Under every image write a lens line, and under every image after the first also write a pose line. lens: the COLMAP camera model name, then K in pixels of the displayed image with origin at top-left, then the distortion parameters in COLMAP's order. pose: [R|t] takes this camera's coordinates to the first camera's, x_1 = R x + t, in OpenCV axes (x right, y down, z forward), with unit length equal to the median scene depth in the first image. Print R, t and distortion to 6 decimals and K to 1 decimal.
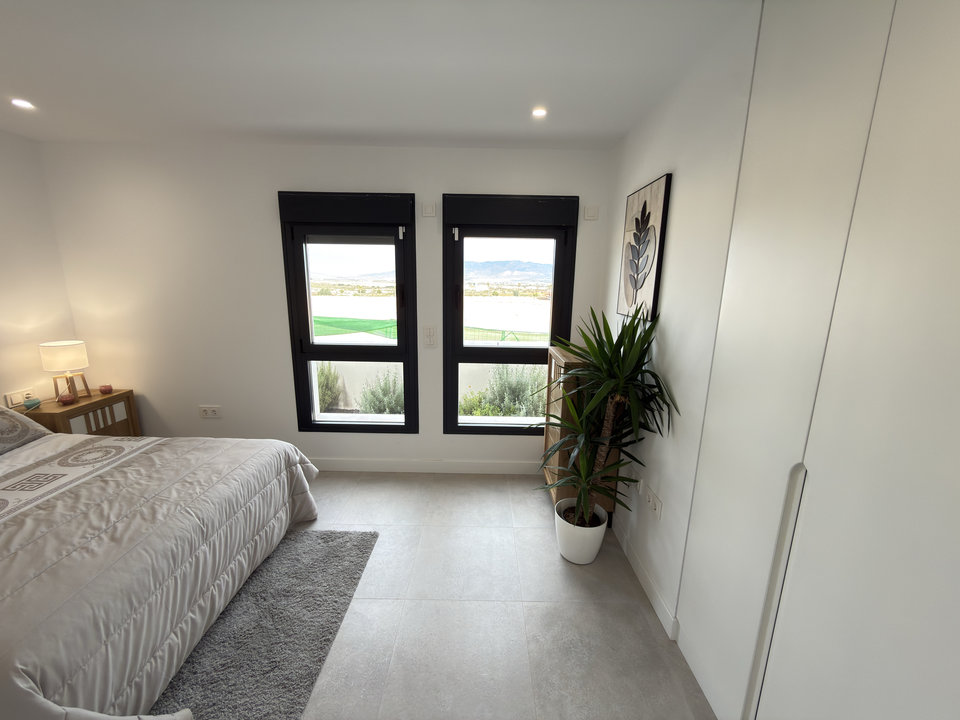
lens RADIAL K [[383.1, 0, 479.6], [0, 383.1, 359.3], [0, 0, 1]] dist [-0.000652, 0.000589]
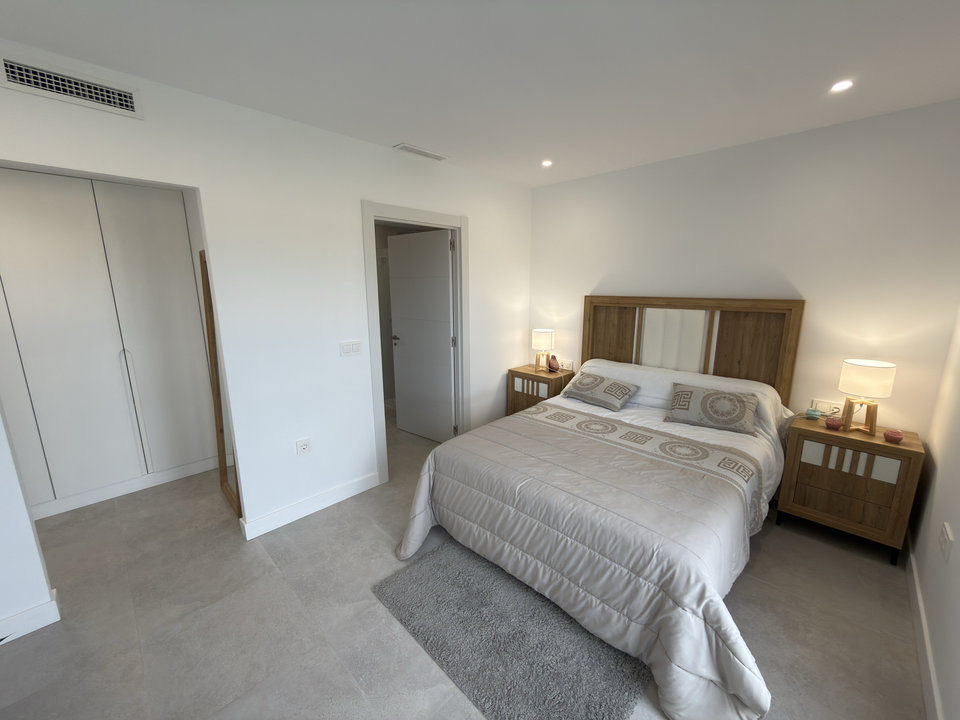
lens RADIAL K [[383.1, 0, 478.9], [0, 383.1, 360.9], [0, 0, 1]] dist [-0.000652, 0.000589]
pose [[-0.699032, 0.126412, -0.703828, 0.068565], [-0.154082, 0.934504, 0.320875, -0.170840], [0.698293, 0.332749, -0.633771, 0.887909]]
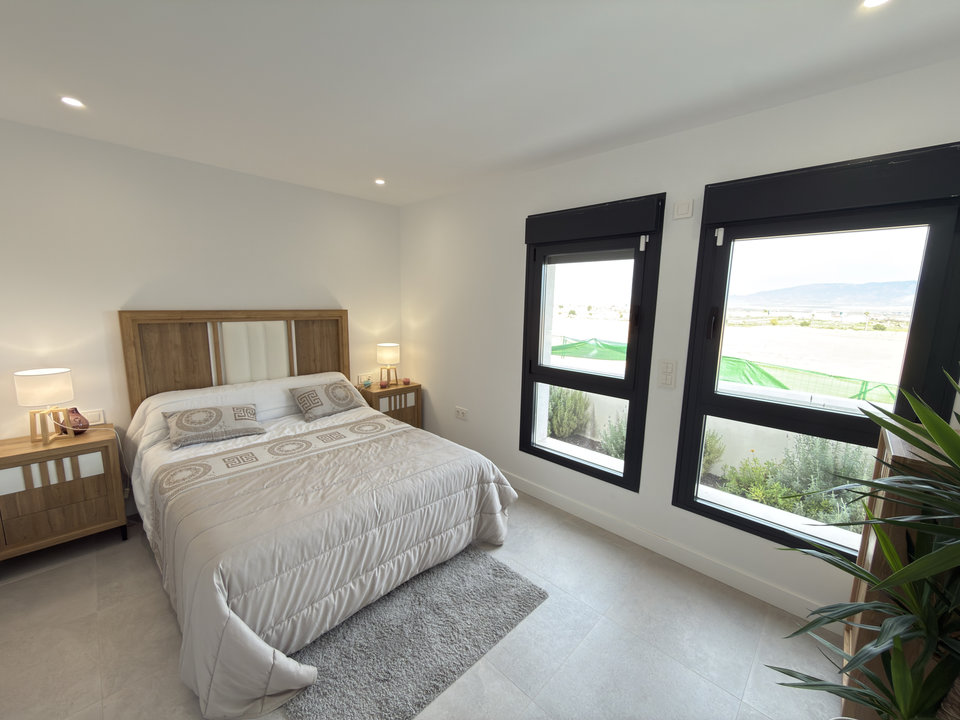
lens RADIAL K [[383.1, 0, 481.6], [0, 383.1, 359.4], [0, 0, 1]] dist [-0.000652, 0.000589]
pose [[0.720570, 0.102917, -0.685702, 0.133544], [-0.148407, 0.988898, -0.007530, -0.027248], [0.677314, 0.107189, 0.727844, 0.196270]]
